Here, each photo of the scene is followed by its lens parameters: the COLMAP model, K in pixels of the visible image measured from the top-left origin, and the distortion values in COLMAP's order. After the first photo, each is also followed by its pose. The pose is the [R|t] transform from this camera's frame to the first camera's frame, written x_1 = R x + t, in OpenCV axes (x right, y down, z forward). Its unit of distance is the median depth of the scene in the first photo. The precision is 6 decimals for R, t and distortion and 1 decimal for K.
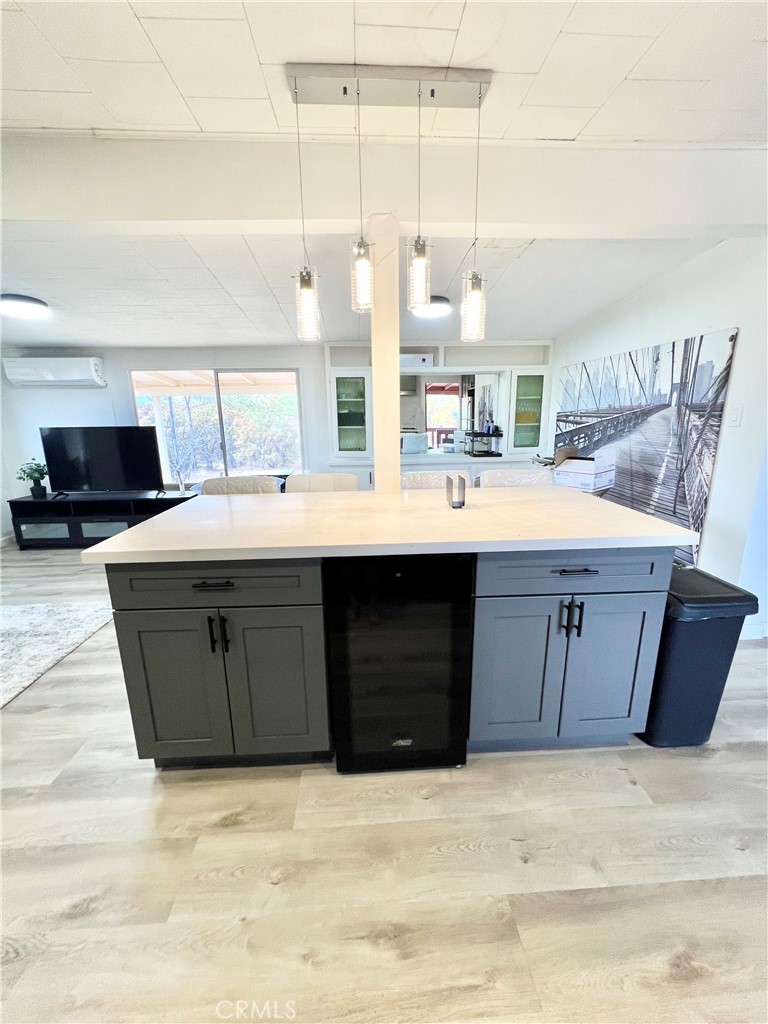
lens RADIAL K [[409.0, 0, 385.7], [0, 409.0, 515.0], [0, 0, 1]] dist [-0.003240, 0.001814]
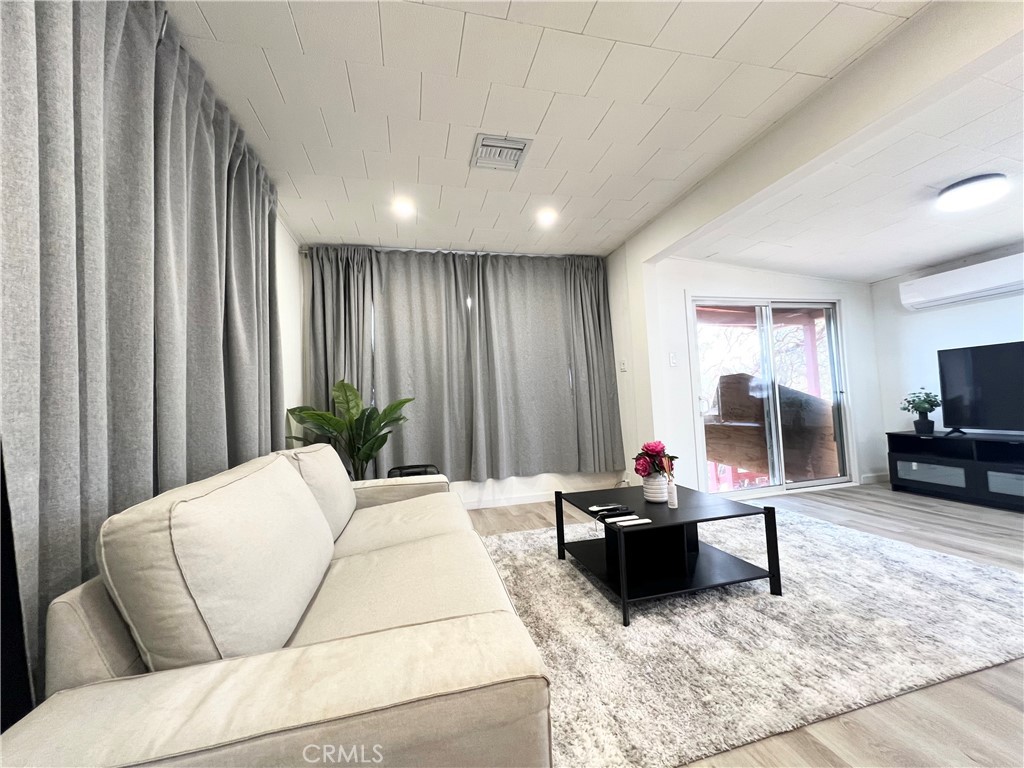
lens RADIAL K [[409.0, 0, 513.9], [0, 409.0, 383.8], [0, 0, 1]] dist [-0.003240, 0.001814]
pose [[0.180400, -0.041366, -0.982723, -0.169314], [-0.185658, 0.979723, -0.075322, 0.082278], [0.965912, 0.196039, 0.169062, 0.012453]]
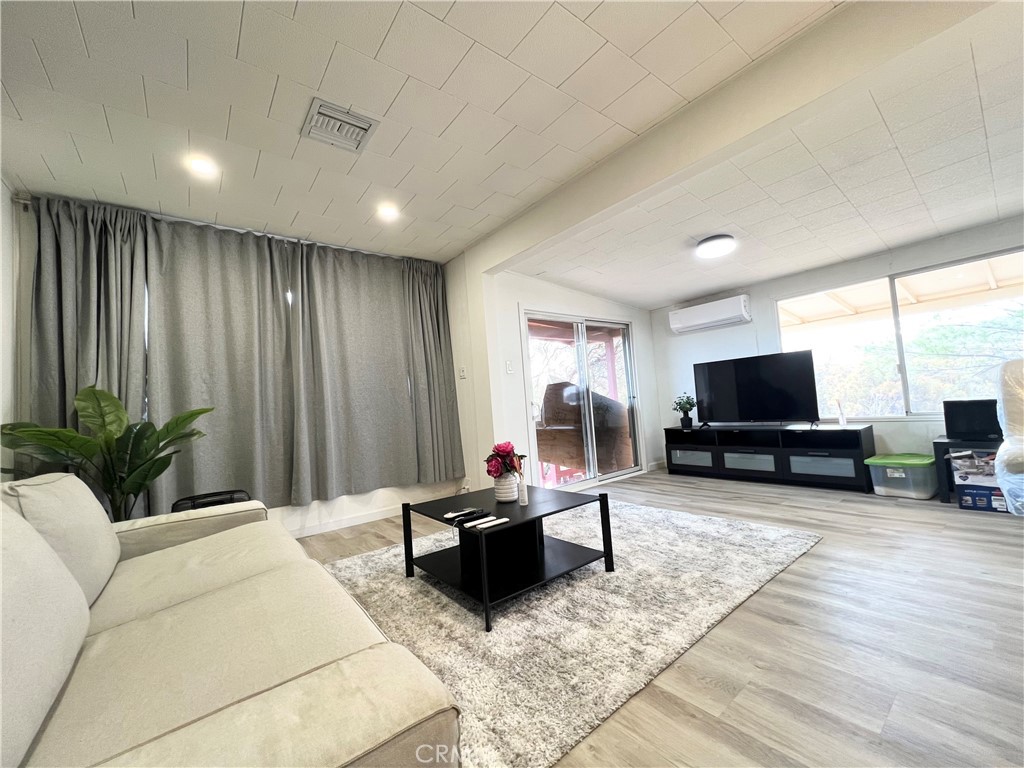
lens RADIAL K [[409.0, 0, 513.3], [0, 409.0, 383.8], [0, 0, 1]] dist [-0.003240, 0.001814]
pose [[0.566679, -0.071558, -0.820826, -0.204400], [-0.129436, 0.976121, -0.174456, 0.099699], [0.813709, 0.205105, 0.543885, -0.009100]]
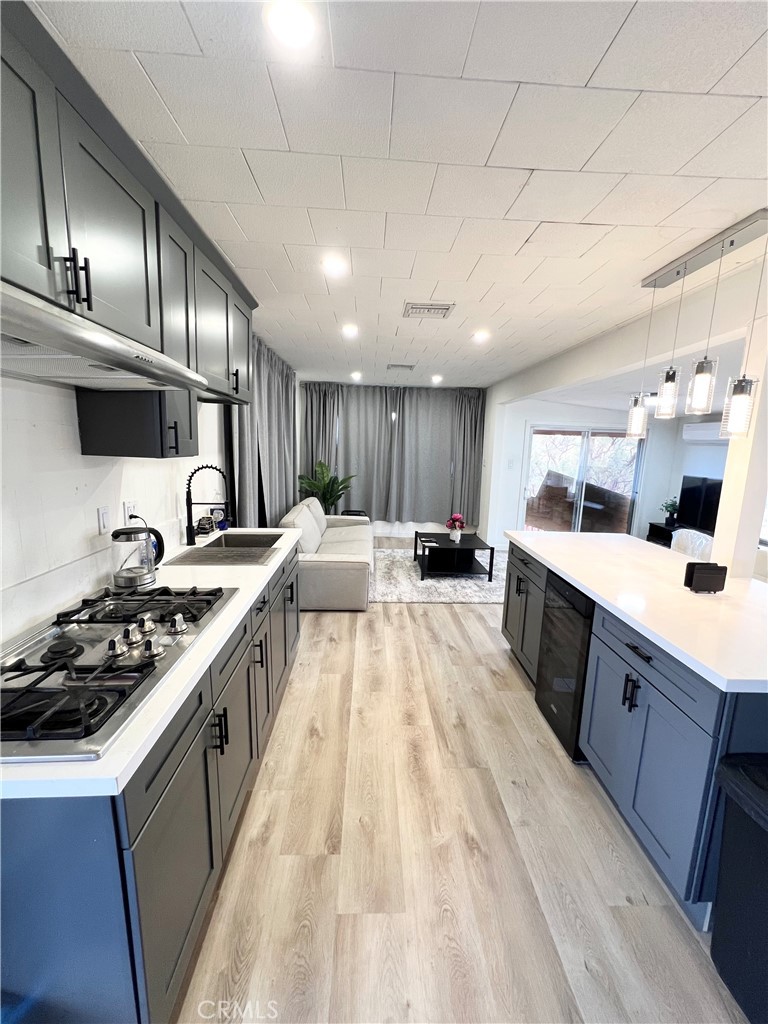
lens RADIAL K [[409.0, 0, 377.9], [0, 409.0, 516.2], [0, 0, 1]] dist [-0.003240, 0.001814]
pose [[-0.044461, 0.185221, -0.981691, 0.516321], [-0.260803, 0.946434, 0.190381, -0.080964], [0.964368, 0.264492, 0.006227, 0.070803]]
